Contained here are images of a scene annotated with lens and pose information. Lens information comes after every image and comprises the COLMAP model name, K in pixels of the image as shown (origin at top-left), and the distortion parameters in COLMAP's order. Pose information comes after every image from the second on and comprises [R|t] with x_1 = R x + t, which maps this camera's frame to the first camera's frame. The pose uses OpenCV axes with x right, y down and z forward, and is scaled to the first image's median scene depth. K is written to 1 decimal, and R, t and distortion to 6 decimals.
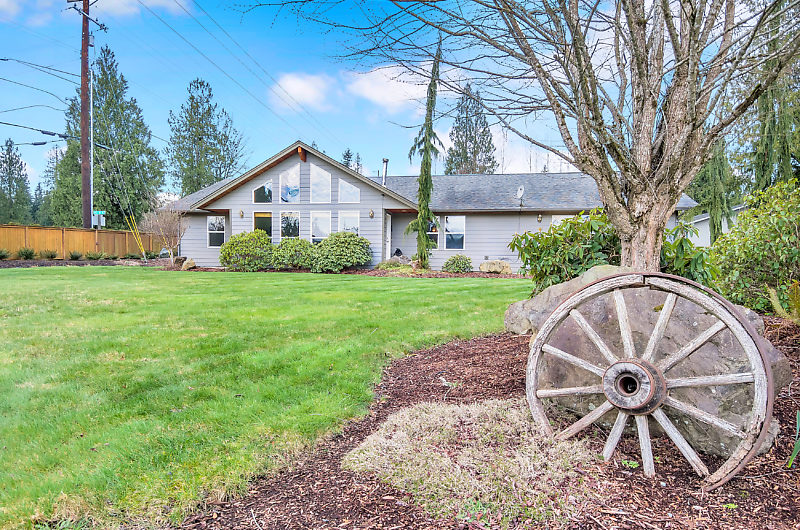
lens RADIAL K [[469.6, 0, 394.1], [0, 469.6, 265.5], [0, 0, 1]] dist [0.090522, -0.114755]
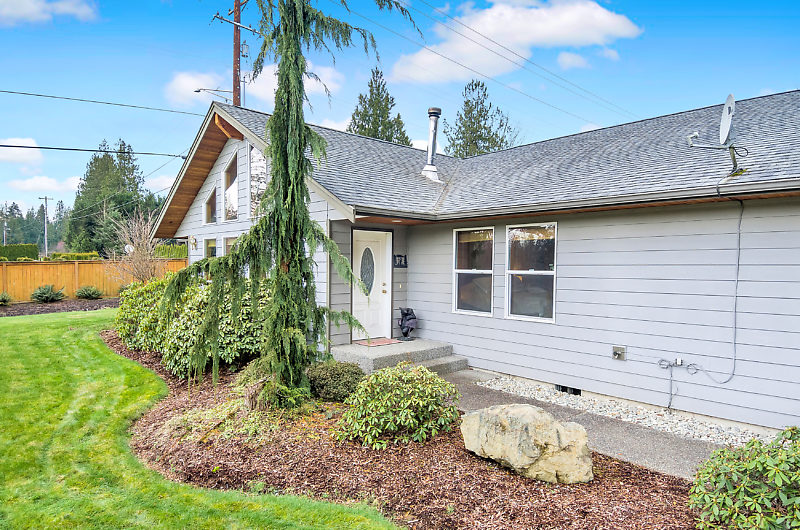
lens RADIAL K [[469.6, 0, 394.1], [0, 469.6, 265.5], [0, 0, 1]] dist [0.090522, -0.114755]
pose [[0.758148, 0.003600, -0.652072, 0.142411], [-0.010063, 0.999930, -0.006179, -0.039281], [0.652004, 0.011246, 0.758132, 0.352416]]
